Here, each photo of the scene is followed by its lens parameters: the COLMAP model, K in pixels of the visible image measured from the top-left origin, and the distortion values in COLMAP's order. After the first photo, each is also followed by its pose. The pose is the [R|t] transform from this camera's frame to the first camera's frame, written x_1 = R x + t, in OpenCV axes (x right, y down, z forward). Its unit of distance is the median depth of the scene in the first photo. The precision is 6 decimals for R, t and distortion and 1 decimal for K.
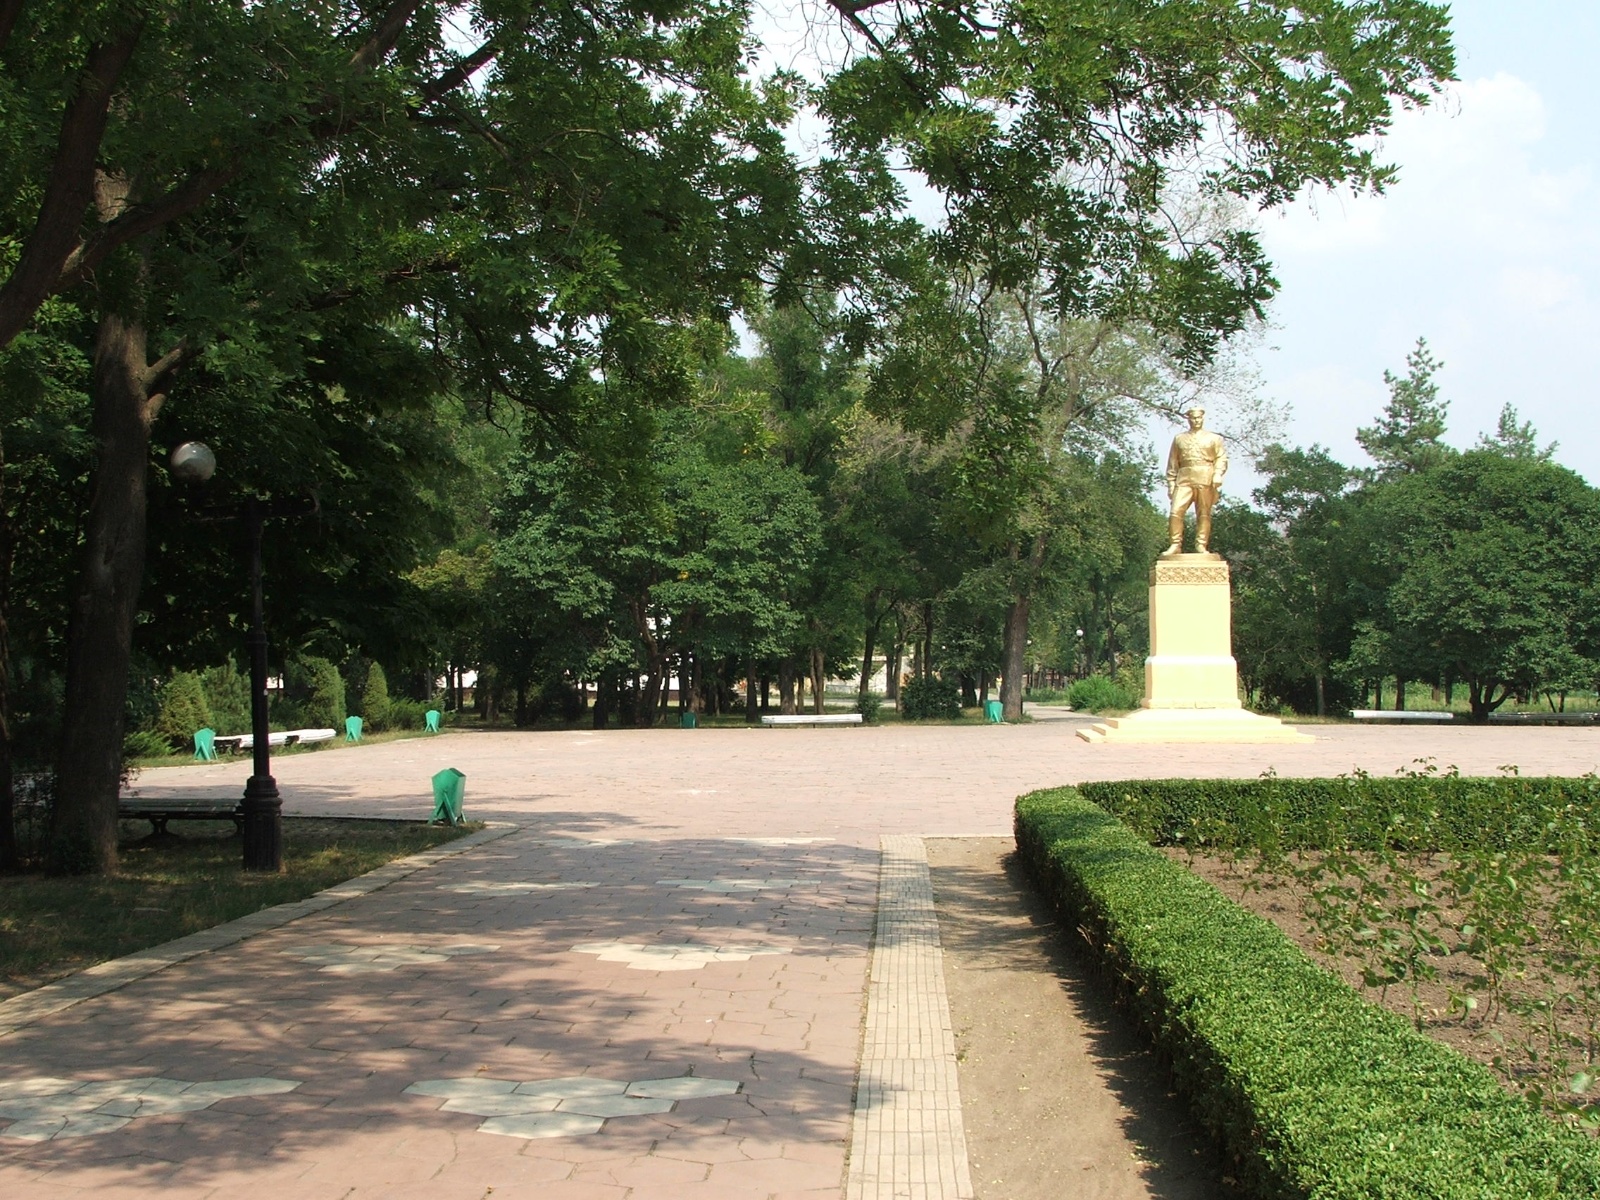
lens RADIAL K [[2249.6, 0, 800.6], [0, 2249.6, 598.2], [0, 0, 1]] dist [-0.008005, 0.000000]
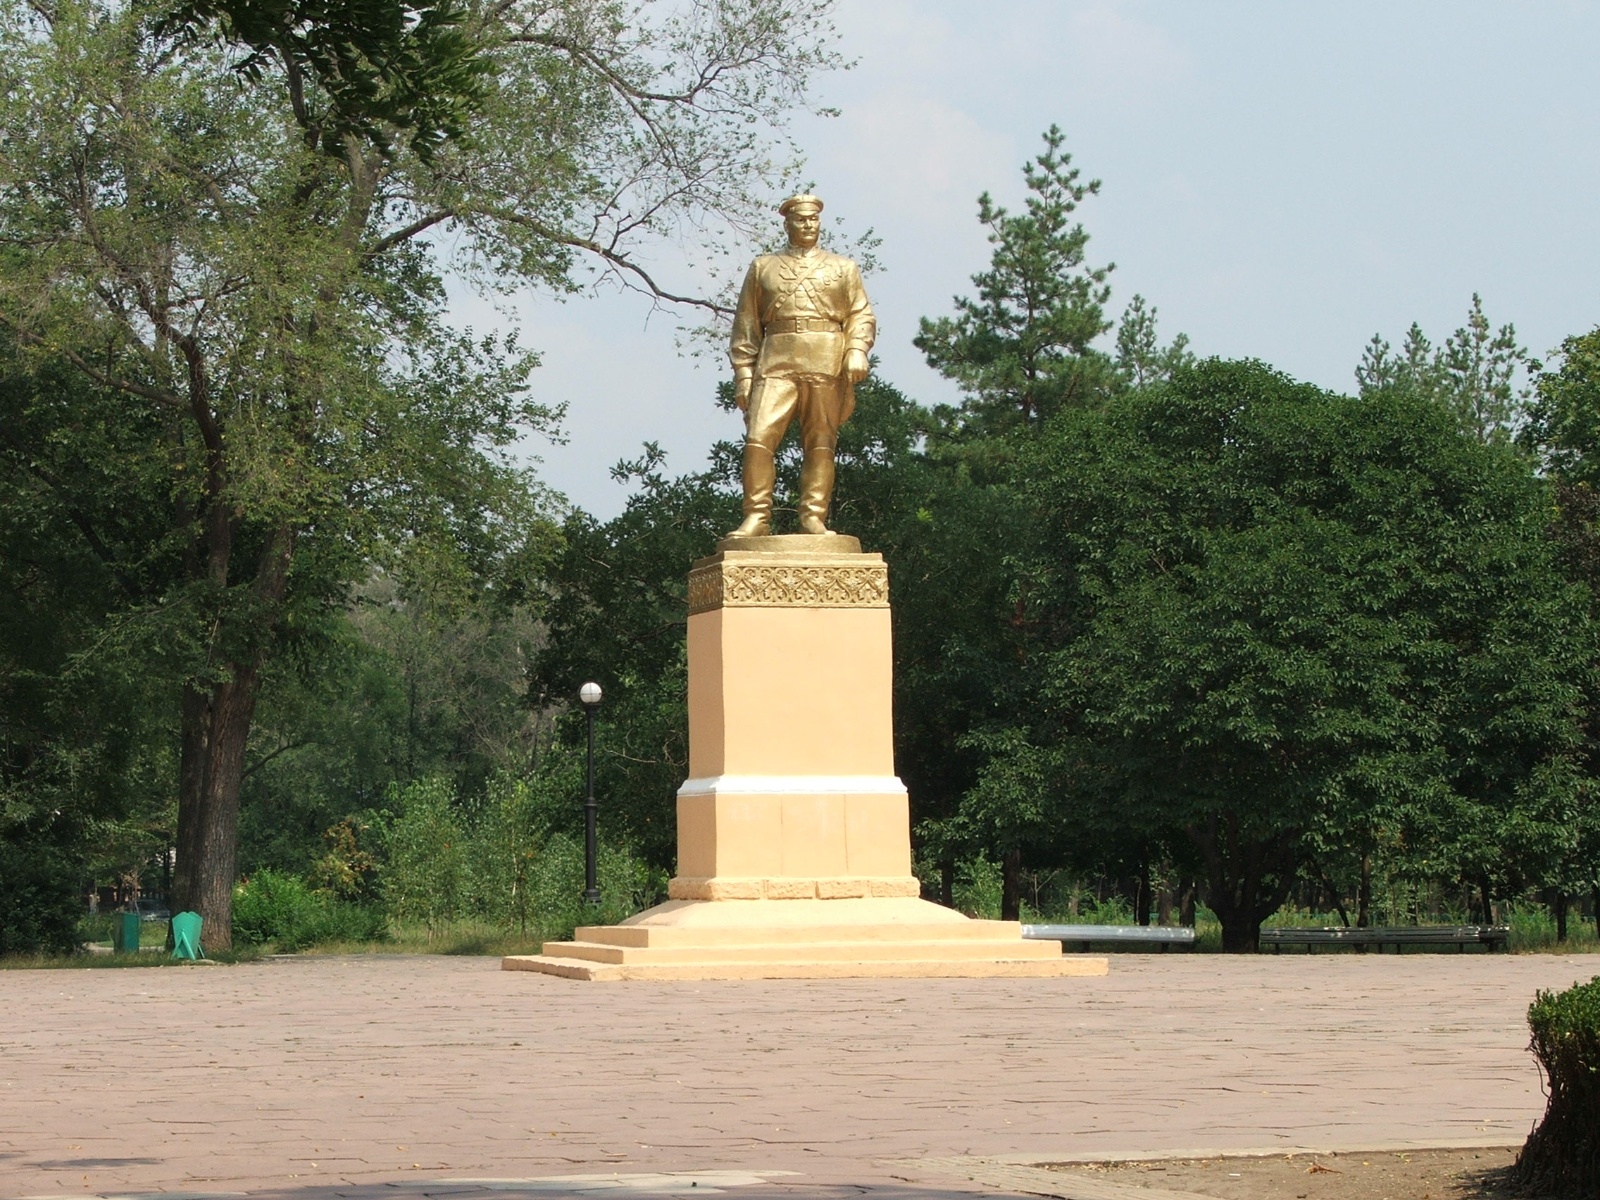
lens RADIAL K [[4748.3, 0, 799.7], [0, 4748.3, 601.1], [0, 0, 1]] dist [0.088320, 0.000000]
pose [[0.964244, 0.009451, 0.264849, -0.043796], [-0.002180, 0.999613, -0.027733, 0.012033], [-0.265009, 0.026164, 0.963891, 0.093293]]
